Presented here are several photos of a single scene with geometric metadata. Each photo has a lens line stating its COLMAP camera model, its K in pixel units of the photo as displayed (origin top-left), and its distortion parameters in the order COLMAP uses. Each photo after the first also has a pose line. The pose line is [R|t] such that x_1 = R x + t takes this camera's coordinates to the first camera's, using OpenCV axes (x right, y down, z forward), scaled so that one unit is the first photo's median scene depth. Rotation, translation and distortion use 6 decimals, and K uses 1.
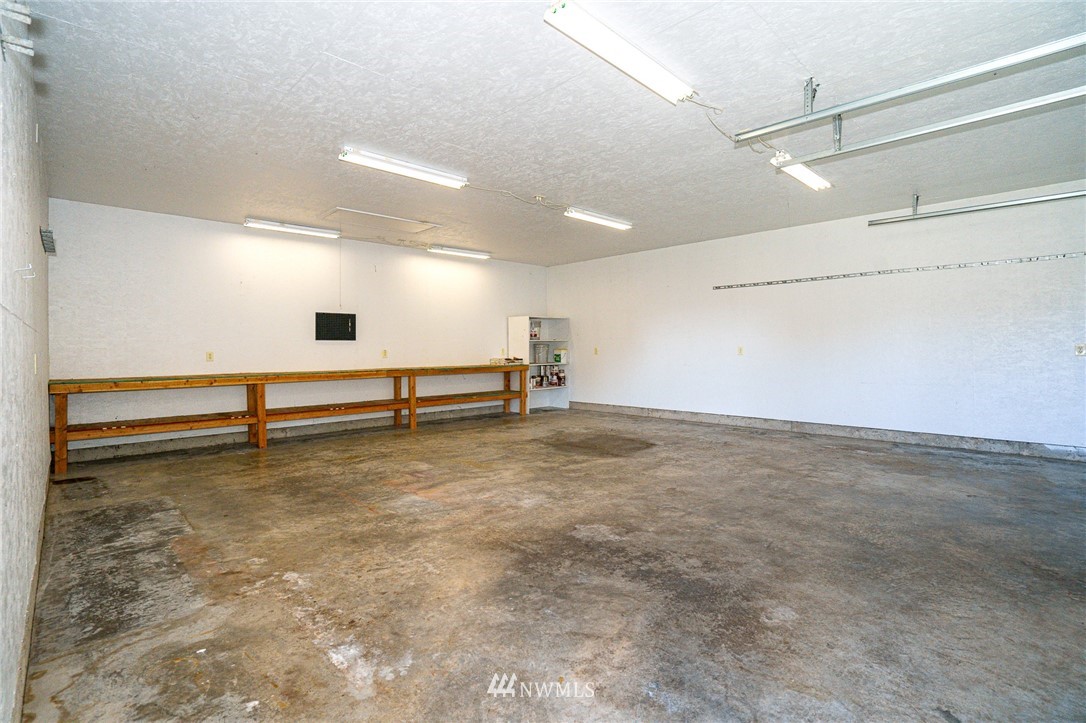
lens RADIAL K [[502.0, 0, 543.3], [0, 502.0, 359.1], [0, 0, 1]] dist [-0.036038, 0.002832]
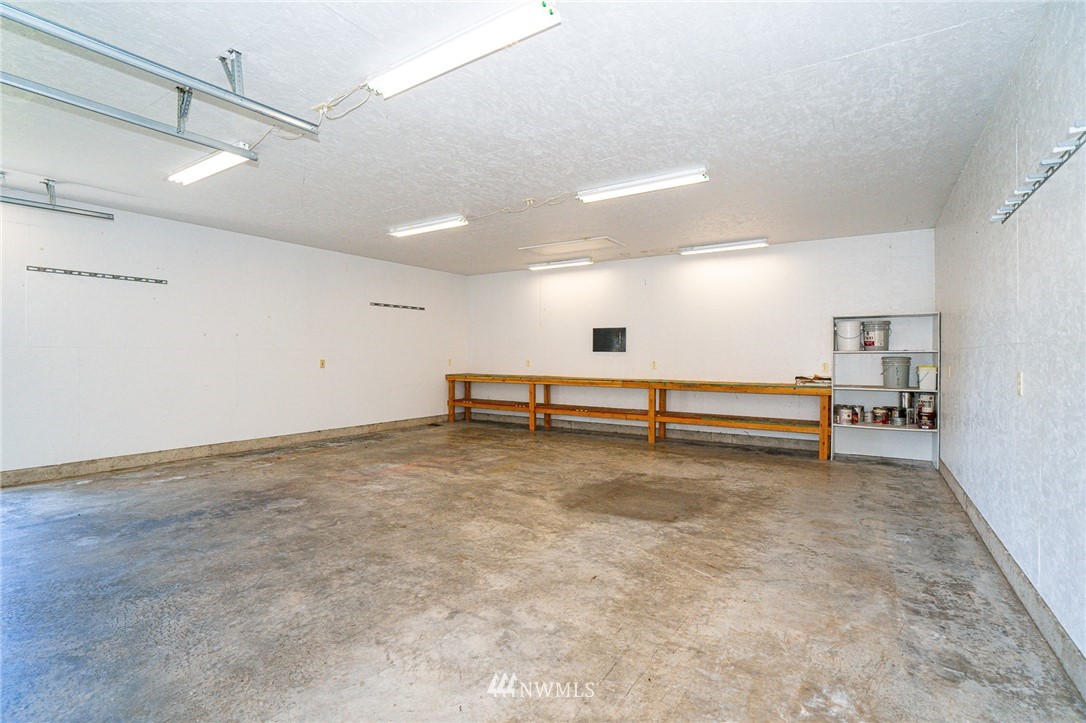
lens RADIAL K [[502.0, 0, 545.3], [0, 502.0, 353.5], [0, 0, 1]] dist [-0.036038, 0.002832]
pose [[0.224872, 0.002153, -0.974386, 0.850551], [-0.030188, 0.999533, -0.004758, -0.030602], [0.973921, 0.030485, 0.224832, 0.766845]]
